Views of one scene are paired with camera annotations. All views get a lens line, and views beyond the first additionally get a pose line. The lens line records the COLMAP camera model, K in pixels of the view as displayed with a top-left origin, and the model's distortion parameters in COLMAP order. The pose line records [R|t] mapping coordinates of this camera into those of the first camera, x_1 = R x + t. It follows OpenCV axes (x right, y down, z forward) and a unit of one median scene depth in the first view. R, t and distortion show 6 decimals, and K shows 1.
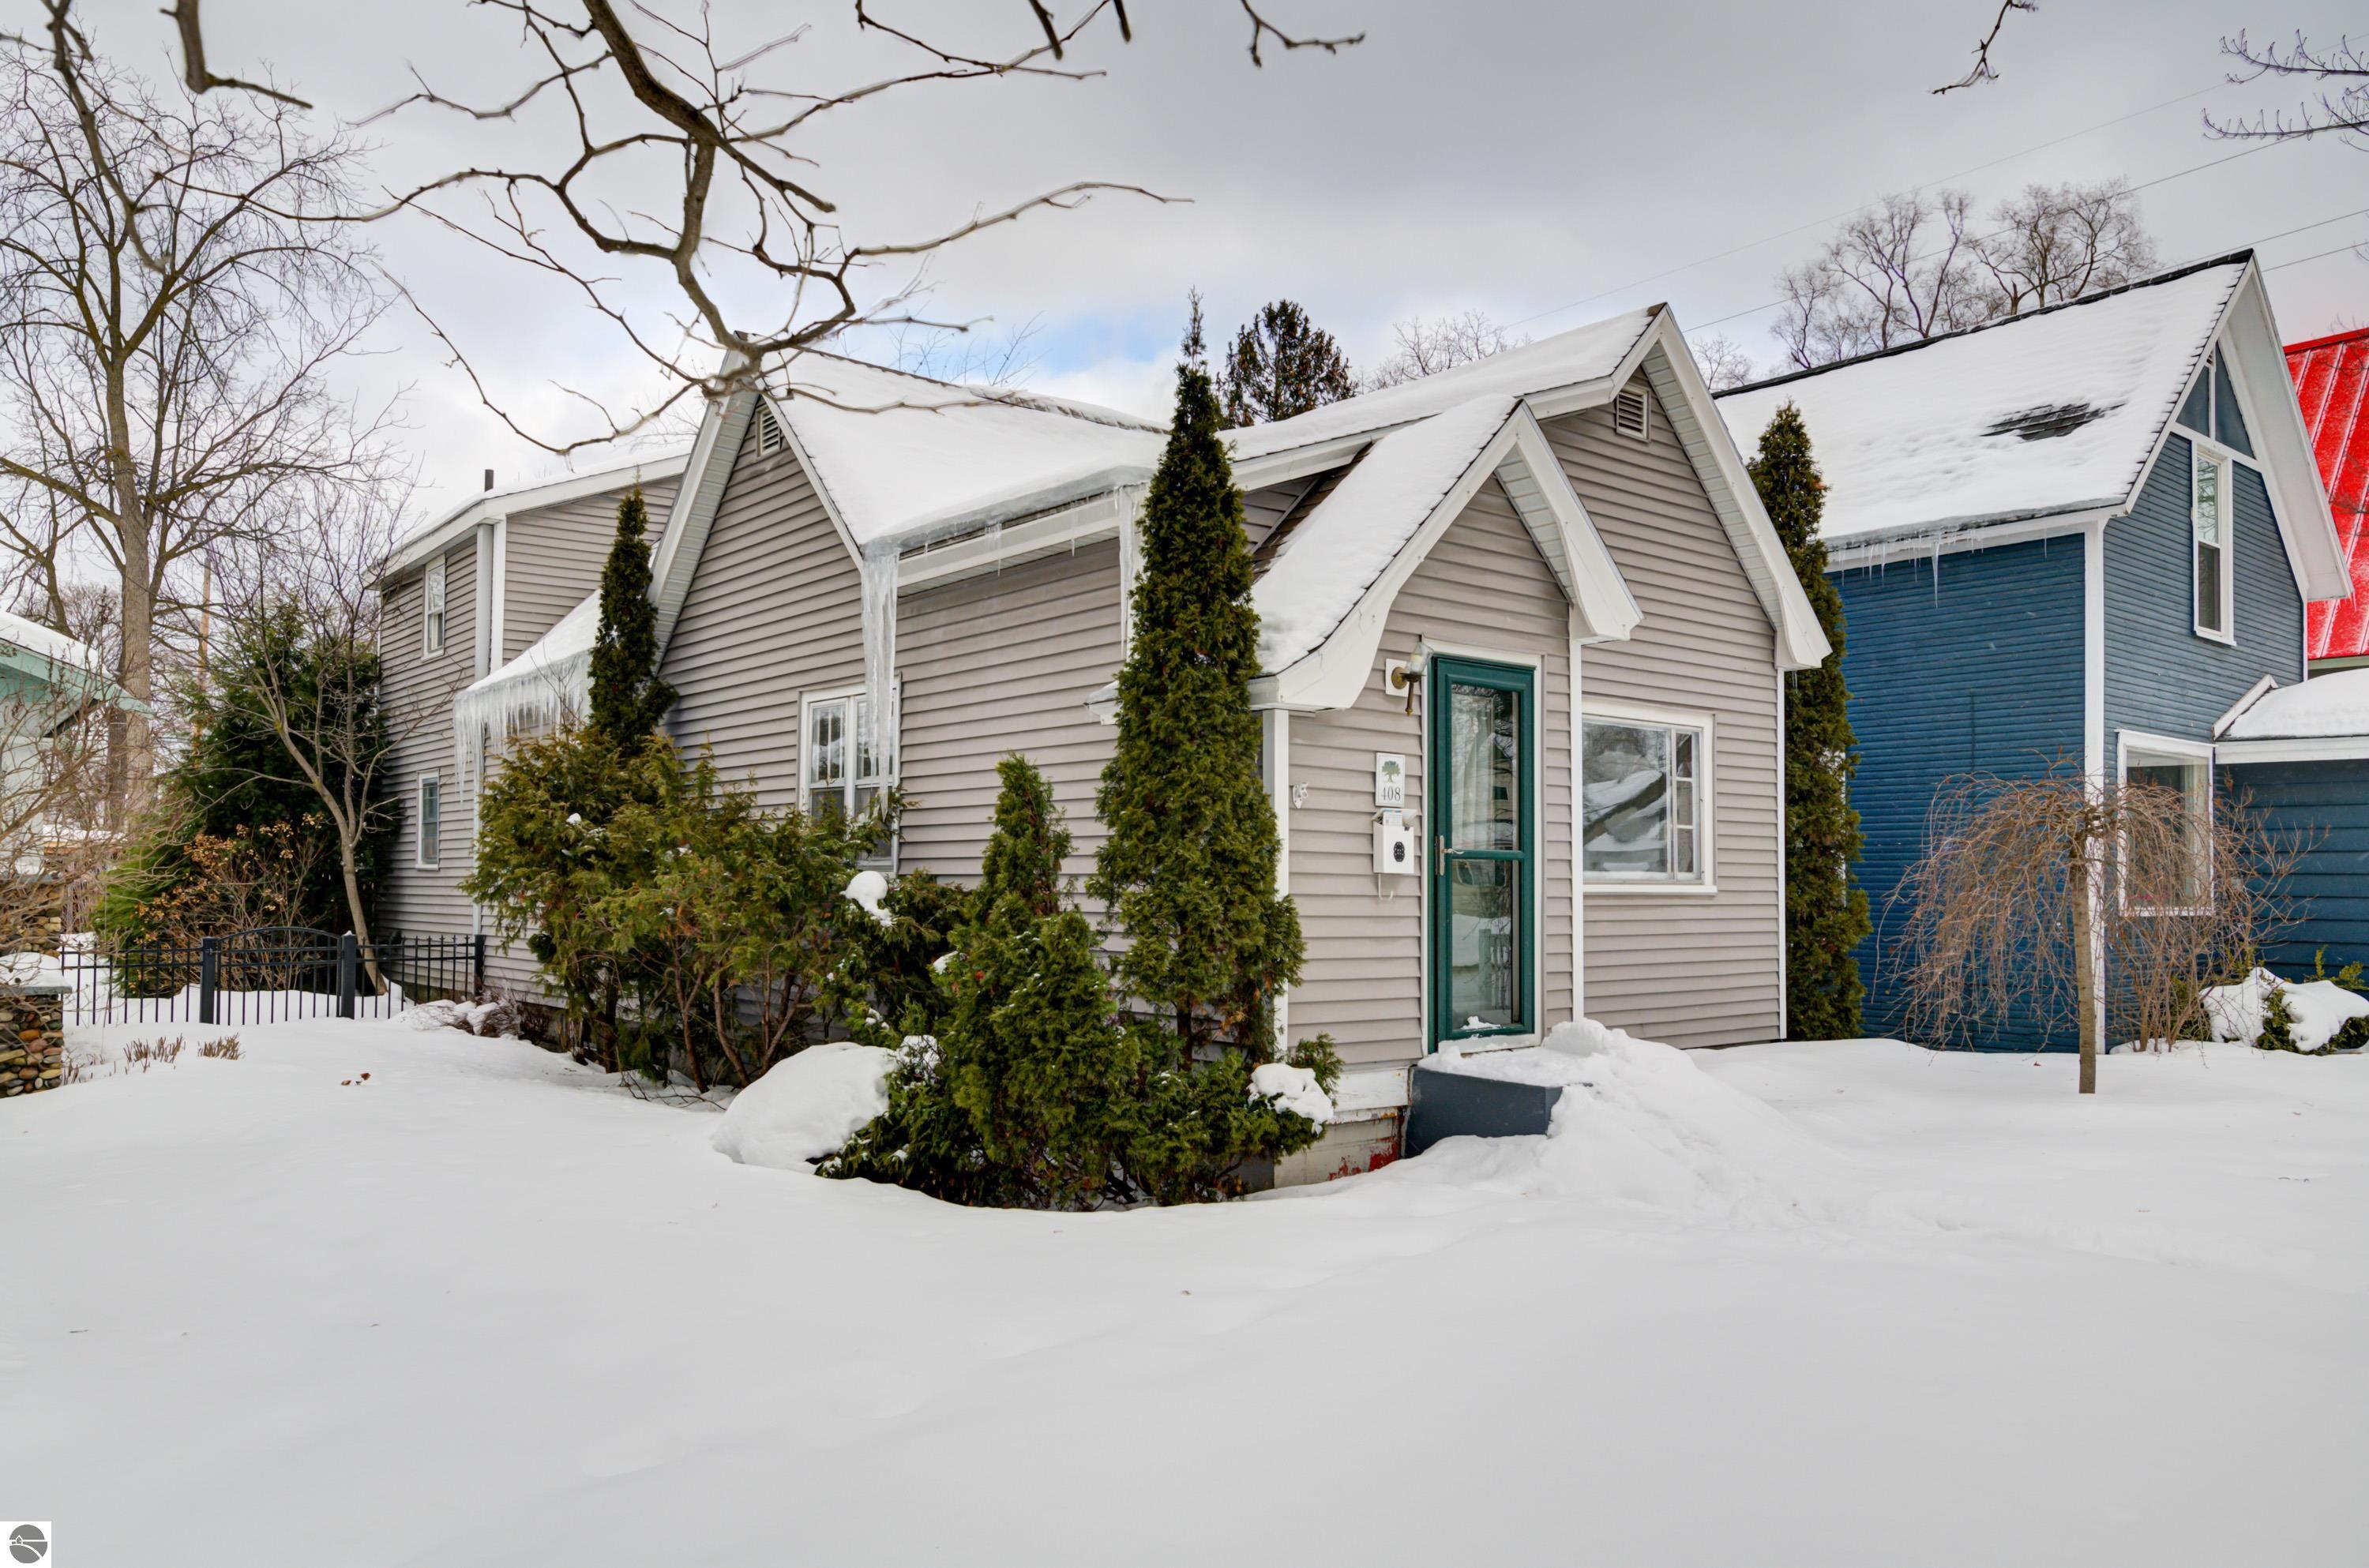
lens RADIAL K [[1673.9, 0, 1205.6], [0, 1673.9, 787.1], [0, 0, 1]] dist [-0.000524, 0.002921]
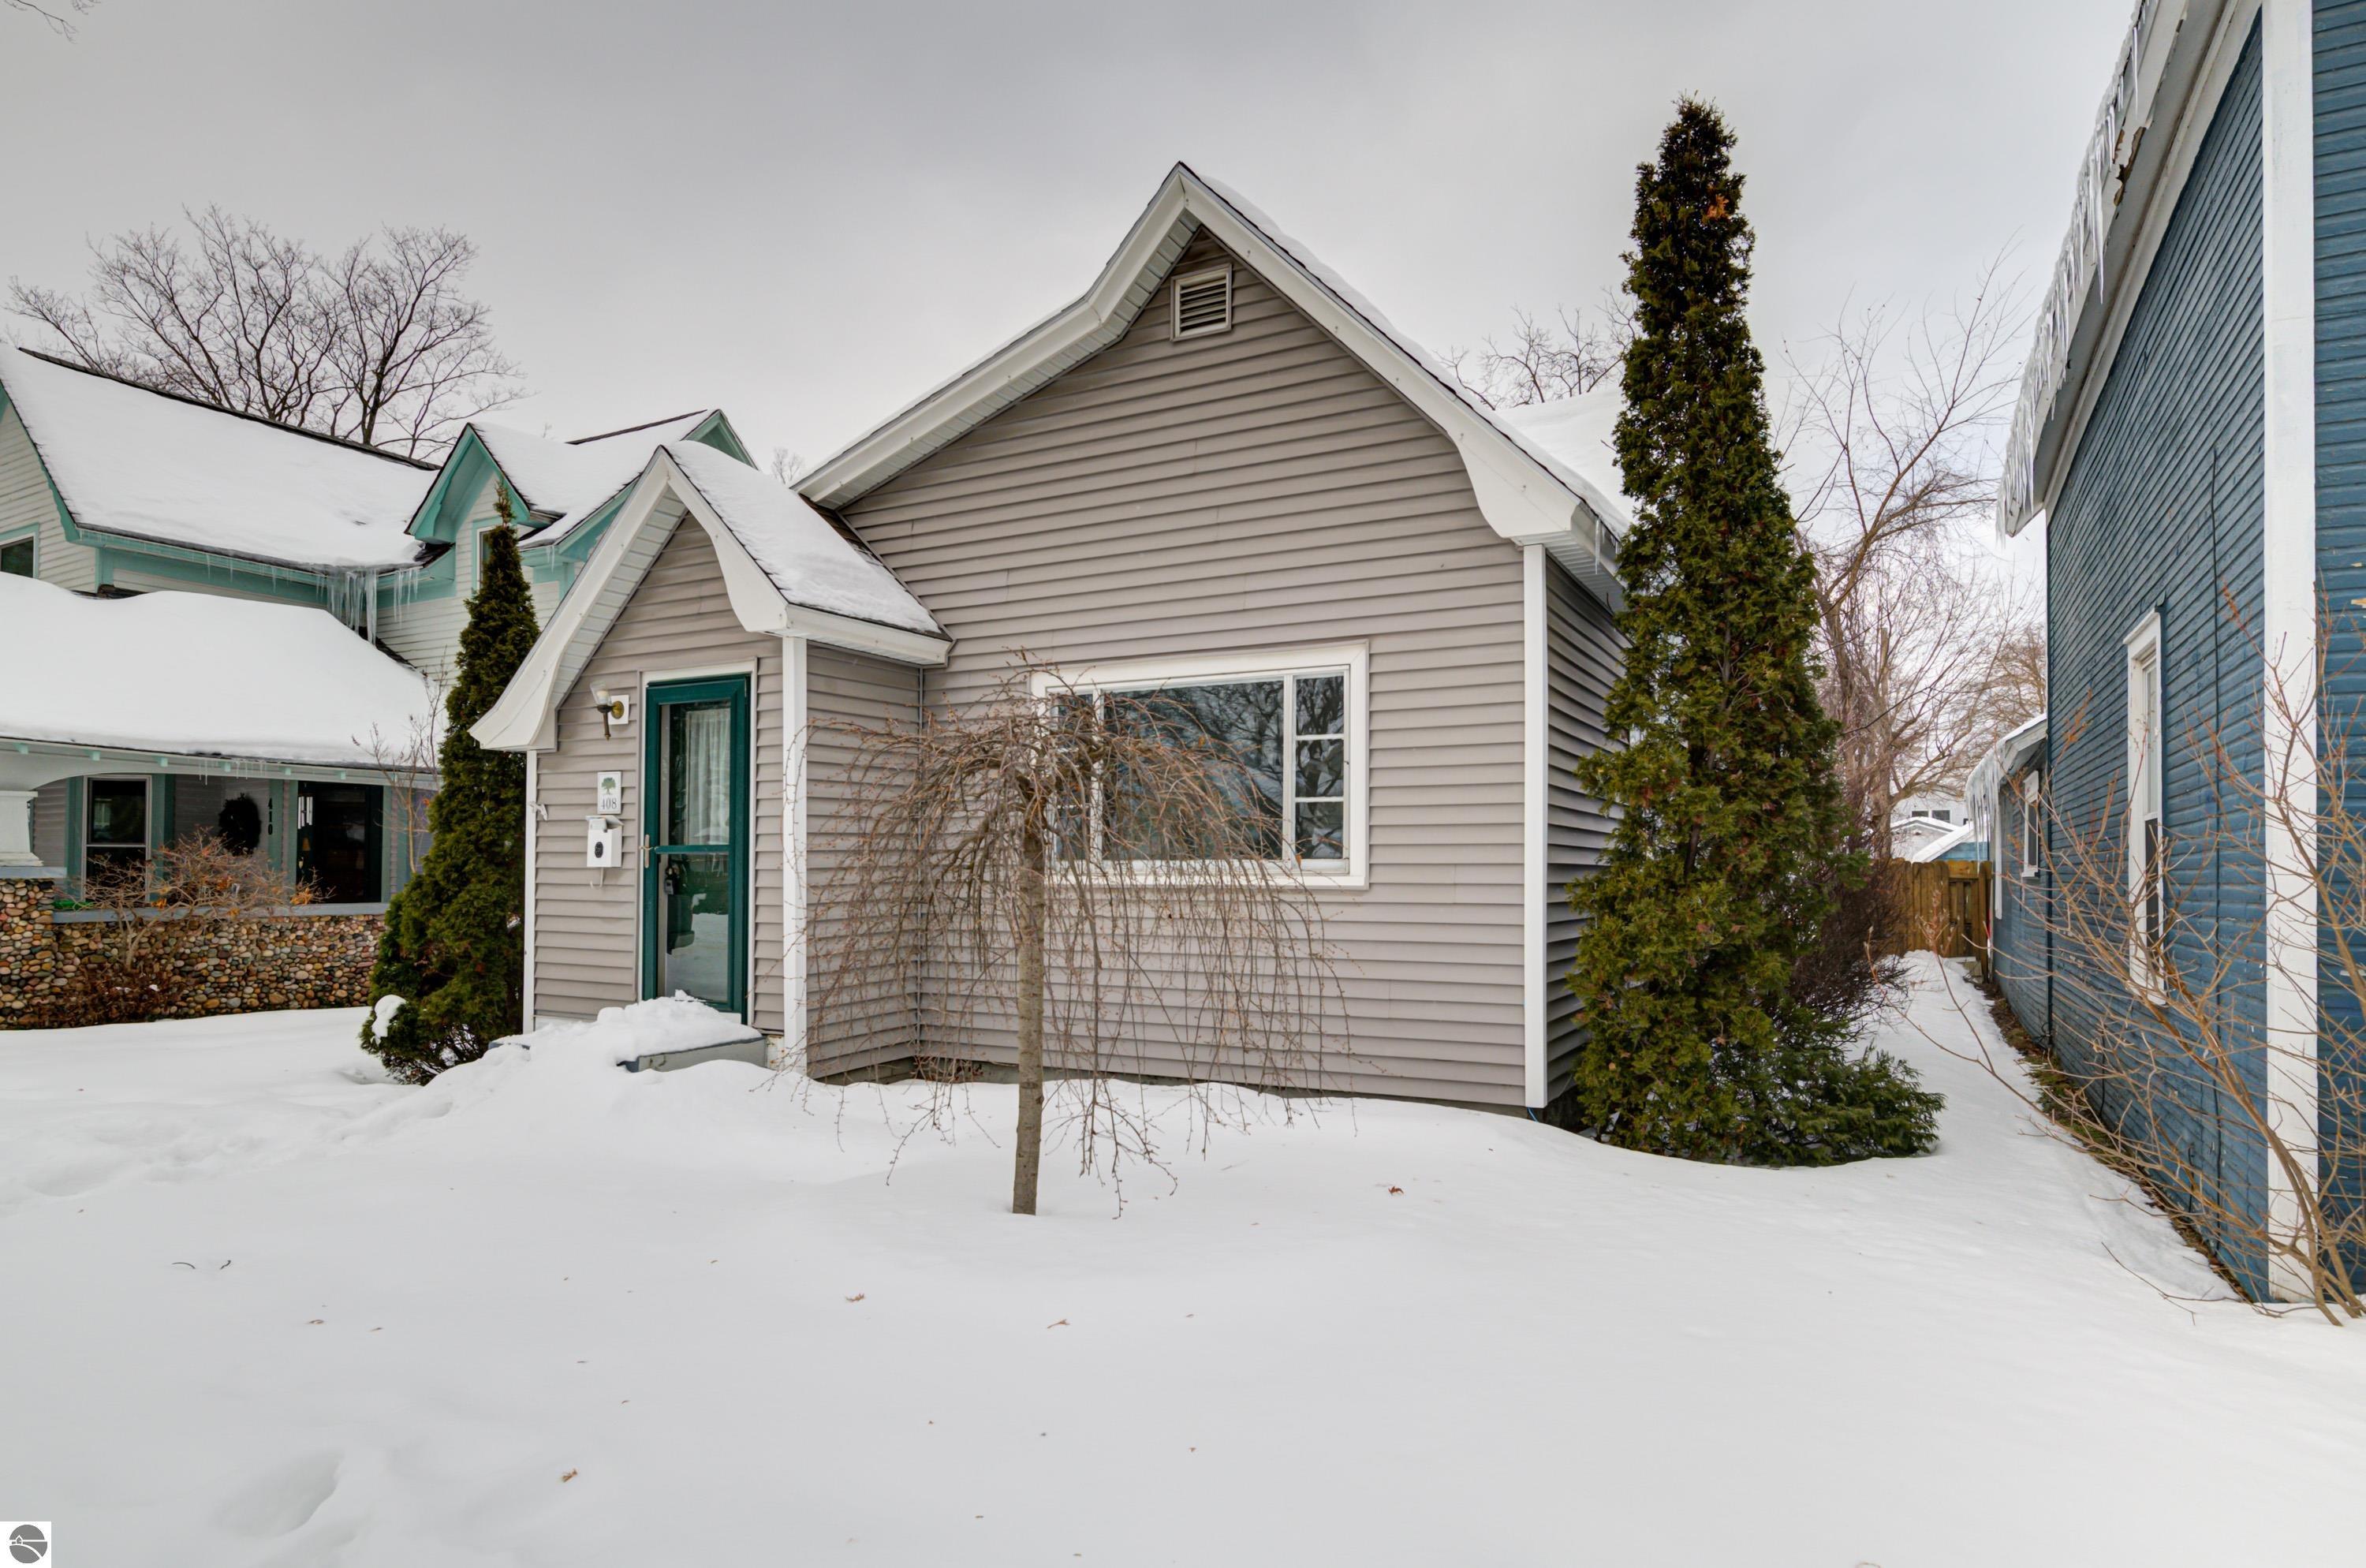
lens RADIAL K [[1302.3, 0, 1202.3], [0, 1302.3, 842.6], [0, 0, 1]] dist [0.007407, -0.000500]
pose [[0.377066, -0.027088, -0.925790, 1.003630], [0.055140, 0.998456, -0.006756, 0.054597], [0.924544, -0.048501, 0.377977, 0.882398]]
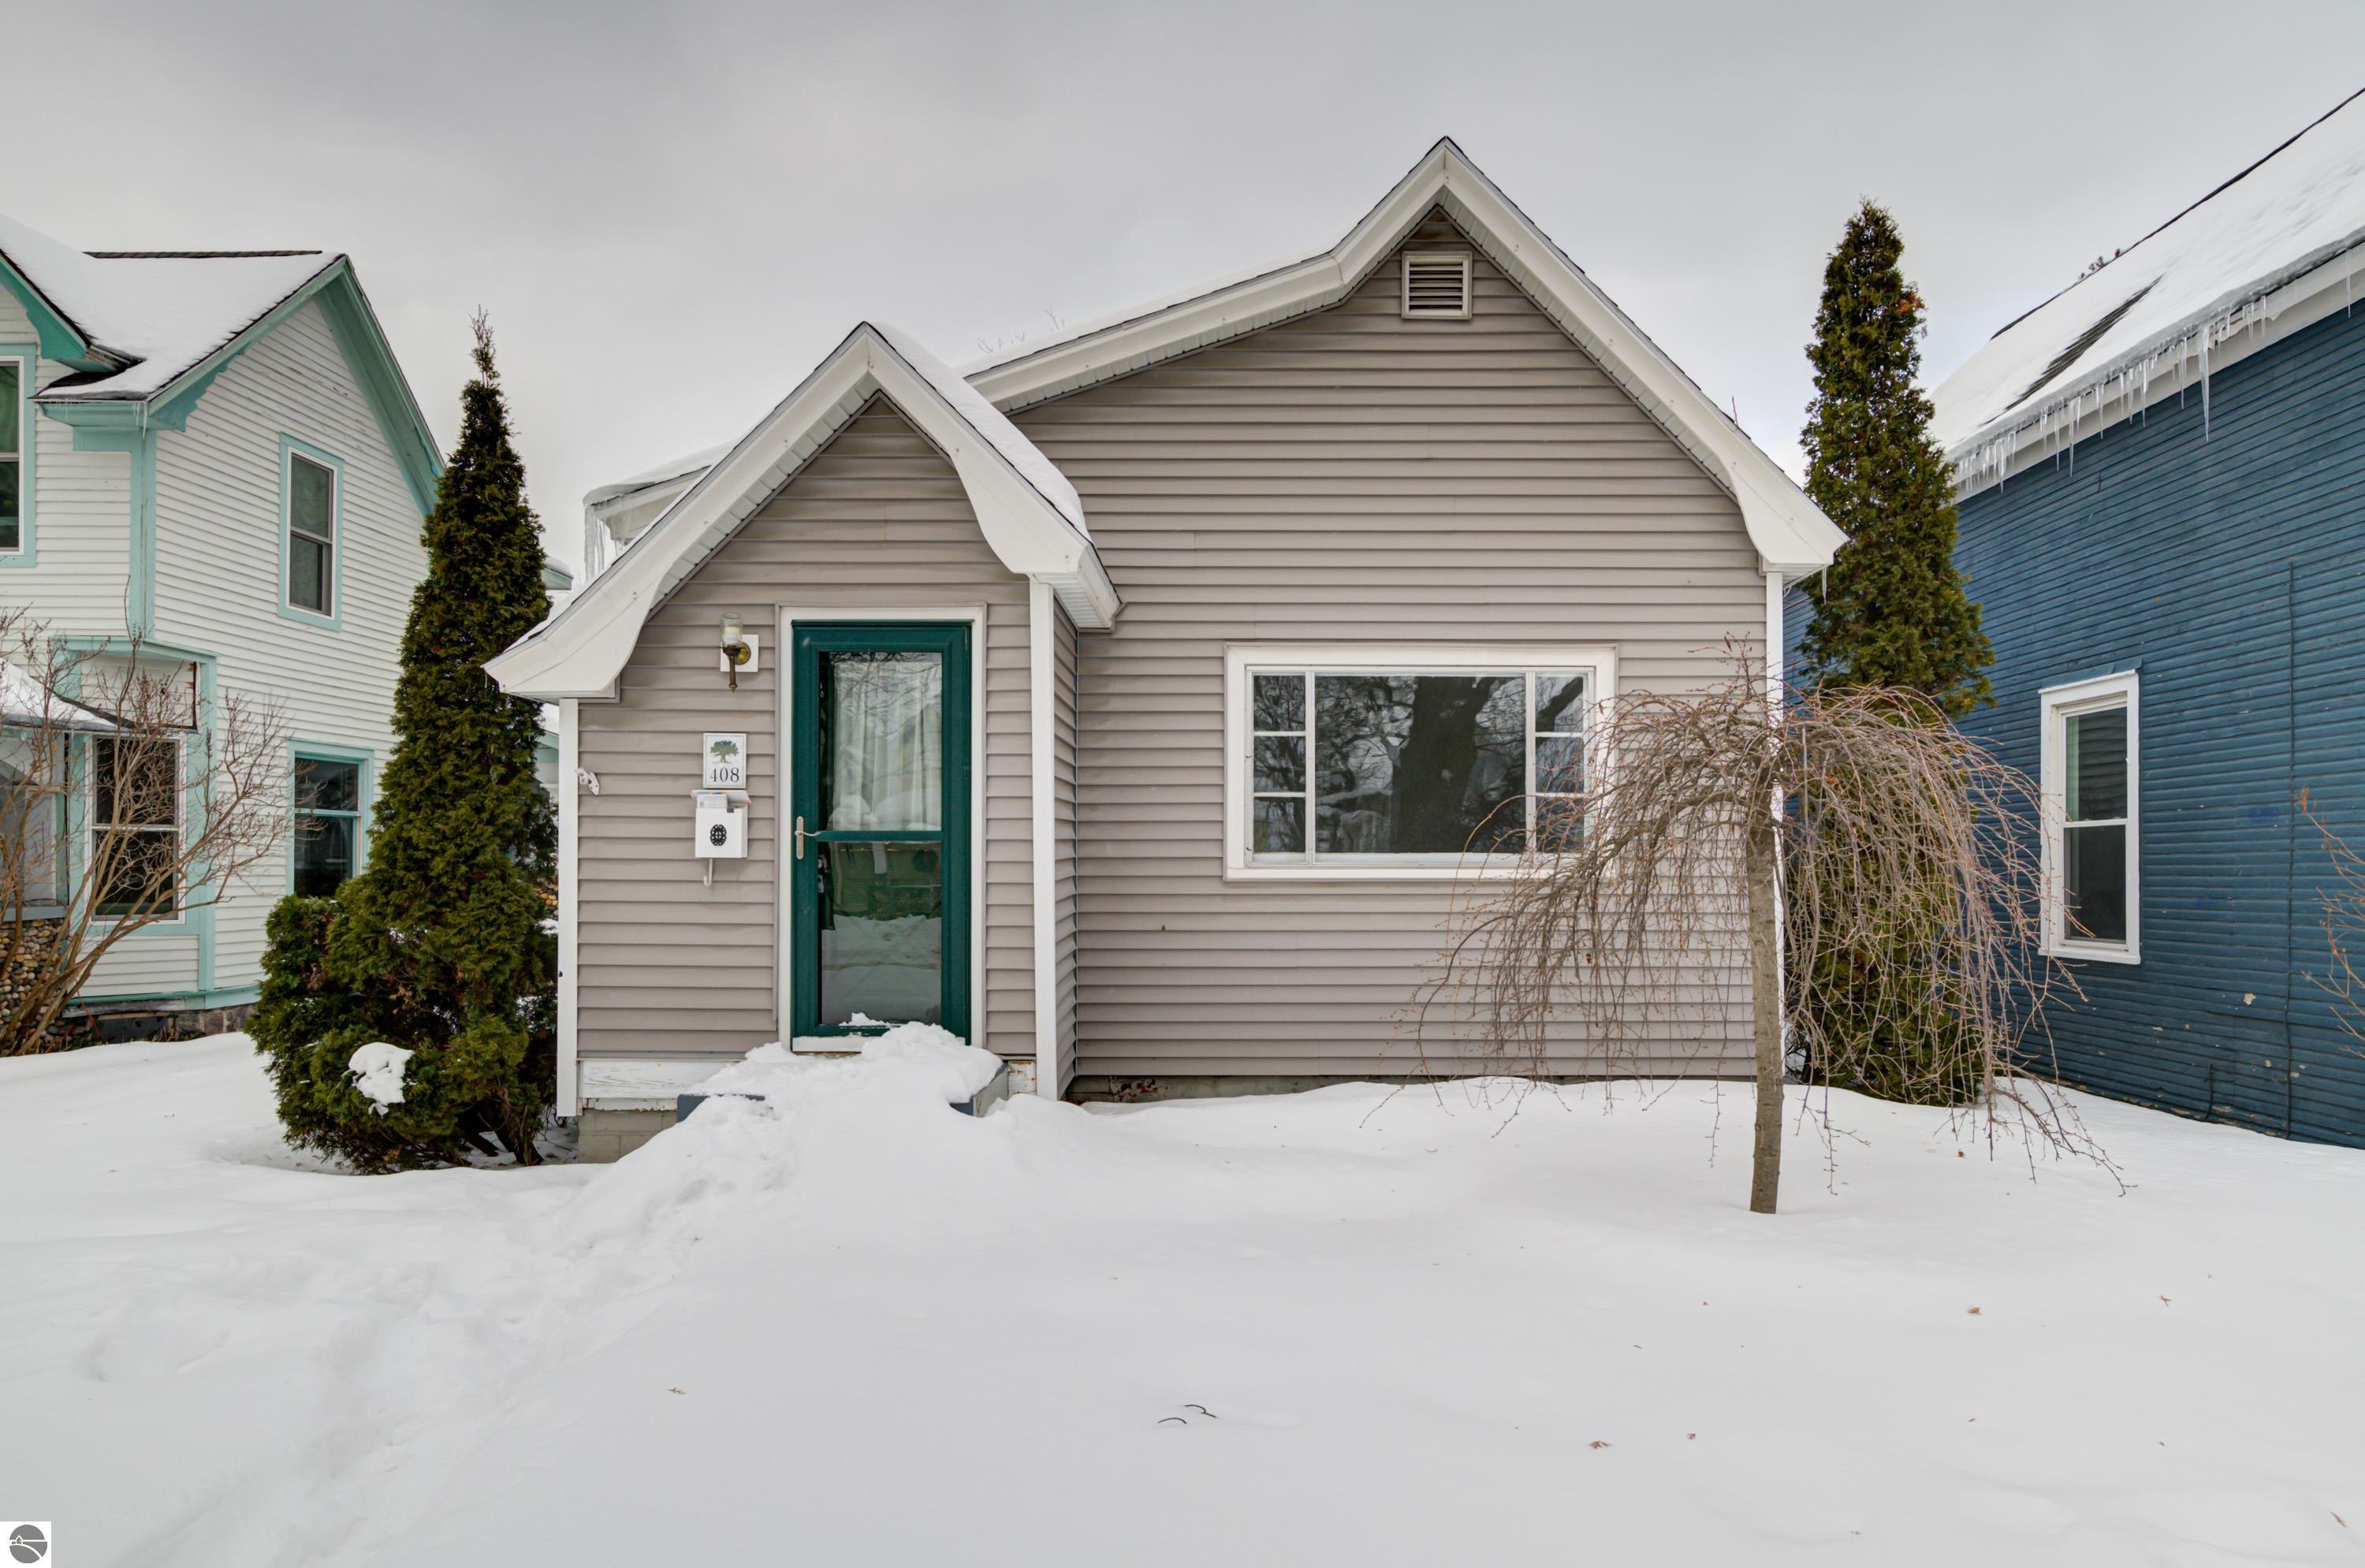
lens RADIAL K [[1301.7, 0, 1212.4], [0, 1301.7, 849.7], [0, 0, 1]] dist [0.007407, -0.000500]
pose [[0.763037, -0.016780, -0.646137, 0.683318], [0.041508, 0.998872, 0.023077, 0.034946], [0.645021, -0.044428, 0.762873, 0.516374]]
